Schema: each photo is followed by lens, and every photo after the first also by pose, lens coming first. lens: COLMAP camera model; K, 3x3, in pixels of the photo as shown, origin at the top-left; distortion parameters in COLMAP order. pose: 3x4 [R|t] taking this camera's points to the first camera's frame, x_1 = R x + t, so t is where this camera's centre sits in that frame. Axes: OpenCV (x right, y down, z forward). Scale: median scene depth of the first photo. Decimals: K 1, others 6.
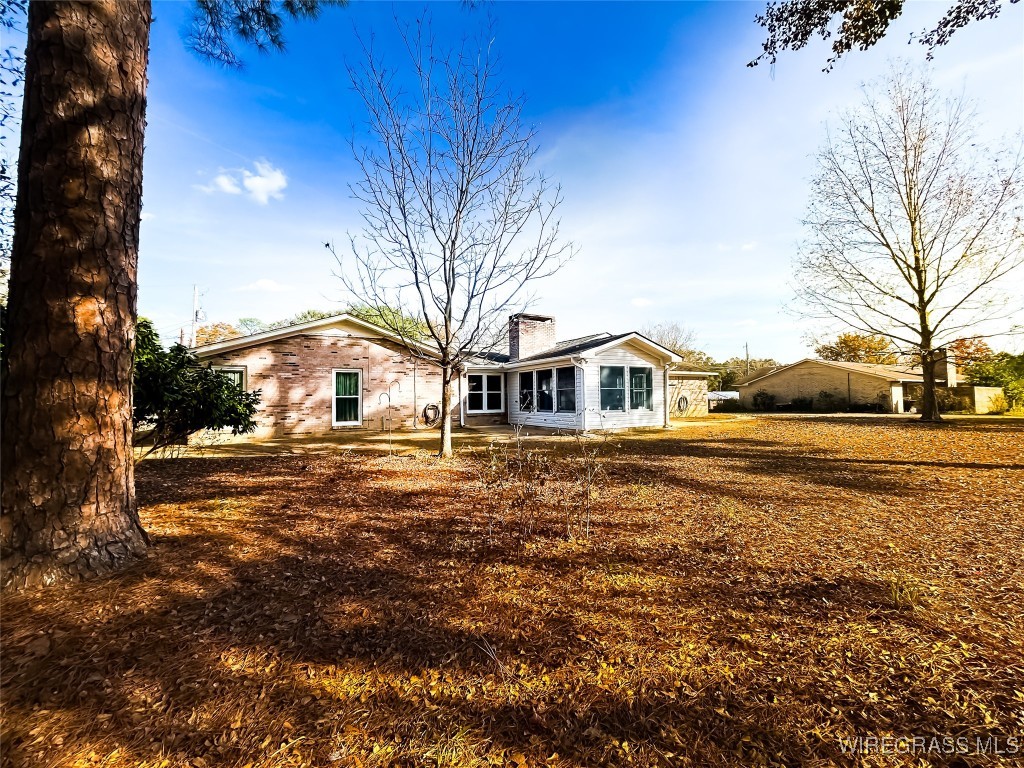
lens RADIAL K [[418.7, 0, 509.3], [0, 418.7, 382.5], [0, 0, 1]] dist [0.002447, 0.000794]
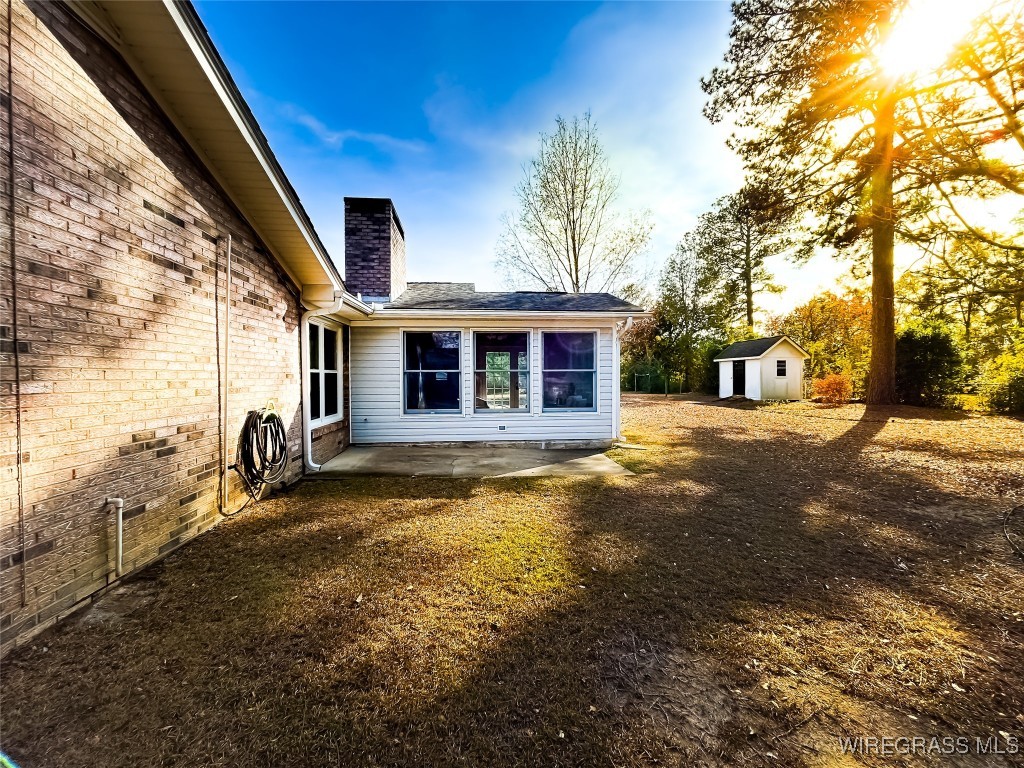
lens RADIAL K [[418.7, 0, 509.3], [0, 418.7, 382.5], [0, 0, 1]] dist [0.002447, 0.000794]
pose [[0.441531, 0.002120, 0.897244, -0.515013], [-0.040802, 0.999010, 0.017719, 0.030642], [-0.896318, -0.044433, 0.441180, 1.058363]]
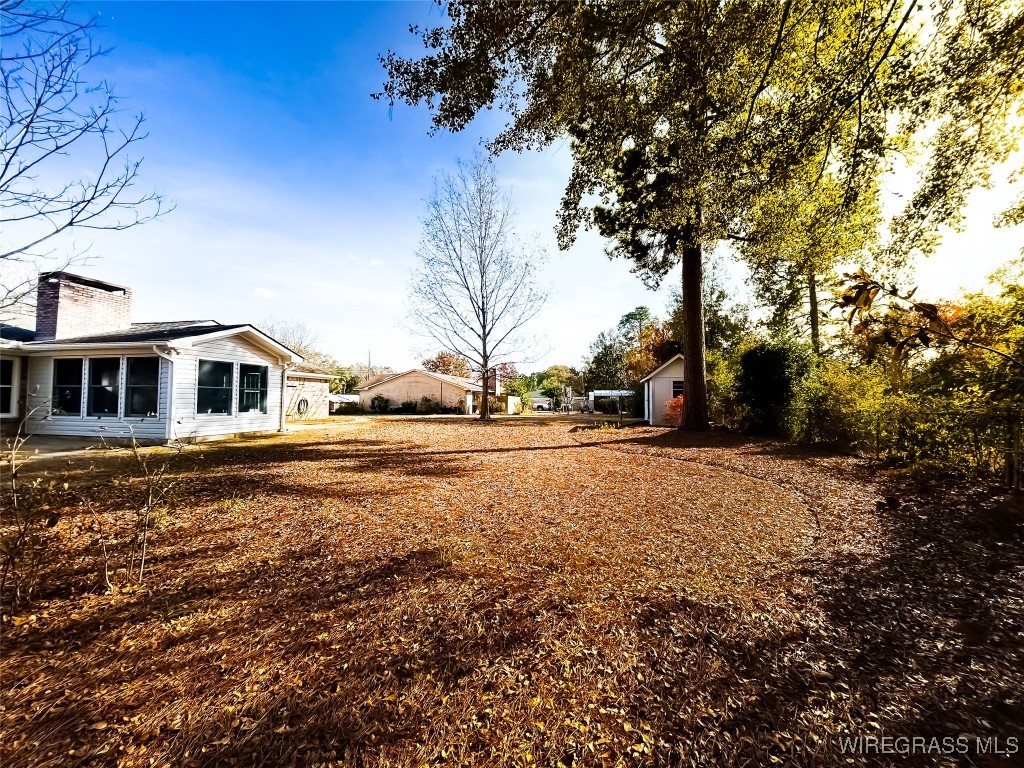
lens RADIAL K [[418.7, 0, 509.3], [0, 418.7, 382.5], [0, 0, 1]] dist [0.002447, 0.000794]
pose [[0.680153, 0.048879, 0.731439, 0.042428], [-0.045563, 0.998664, -0.024368, -0.002867], [-0.731653, -0.016752, 0.681472, -0.007630]]
